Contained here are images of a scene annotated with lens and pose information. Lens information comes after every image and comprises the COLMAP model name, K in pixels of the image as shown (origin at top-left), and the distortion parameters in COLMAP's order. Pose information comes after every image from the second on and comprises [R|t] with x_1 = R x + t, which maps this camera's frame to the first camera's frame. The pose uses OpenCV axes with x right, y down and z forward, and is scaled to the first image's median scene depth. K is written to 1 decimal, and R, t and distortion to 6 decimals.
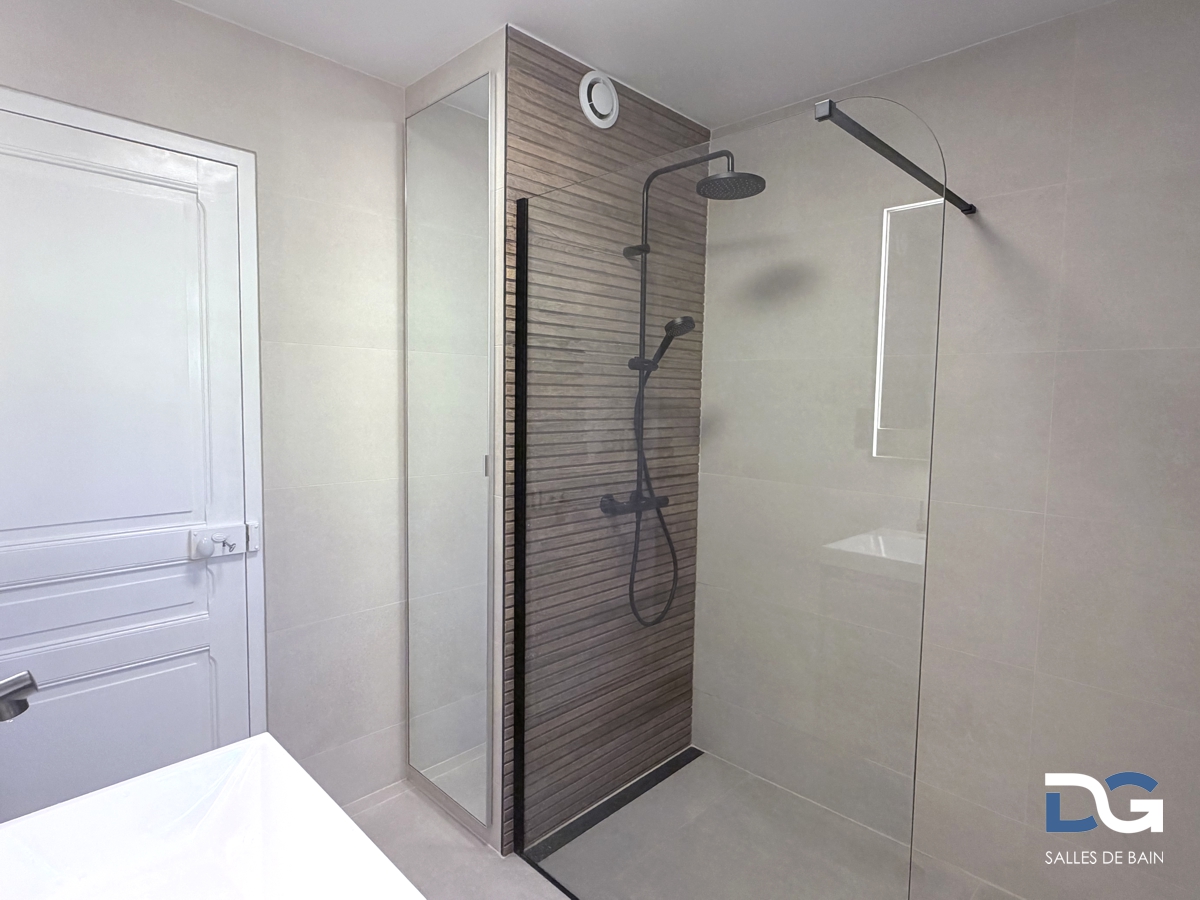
lens RADIAL K [[630.4, 0, 599.2], [0, 630.4, 443.9], [0, 0, 1]] dist [0.002688, 0.000468]
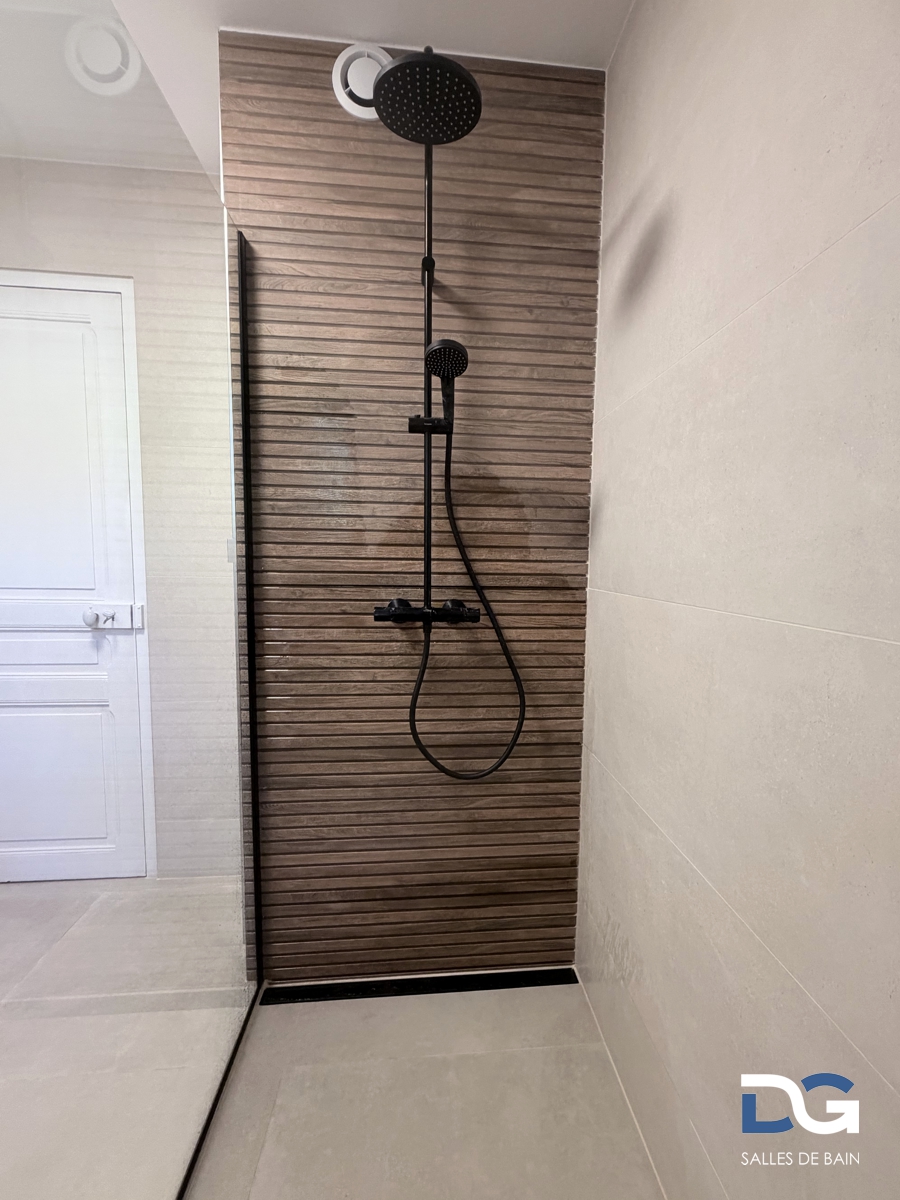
lens RADIAL K [[583.3, 0, 446.6], [0, 583.3, 612.2], [0, 0, 1]] dist [-0.001026, 0.000905]
pose [[0.782728, 0.059291, -0.619533, 0.544533], [-0.050811, 0.998217, 0.031336, 0.074500], [0.620286, 0.006951, 0.784345, 0.490022]]
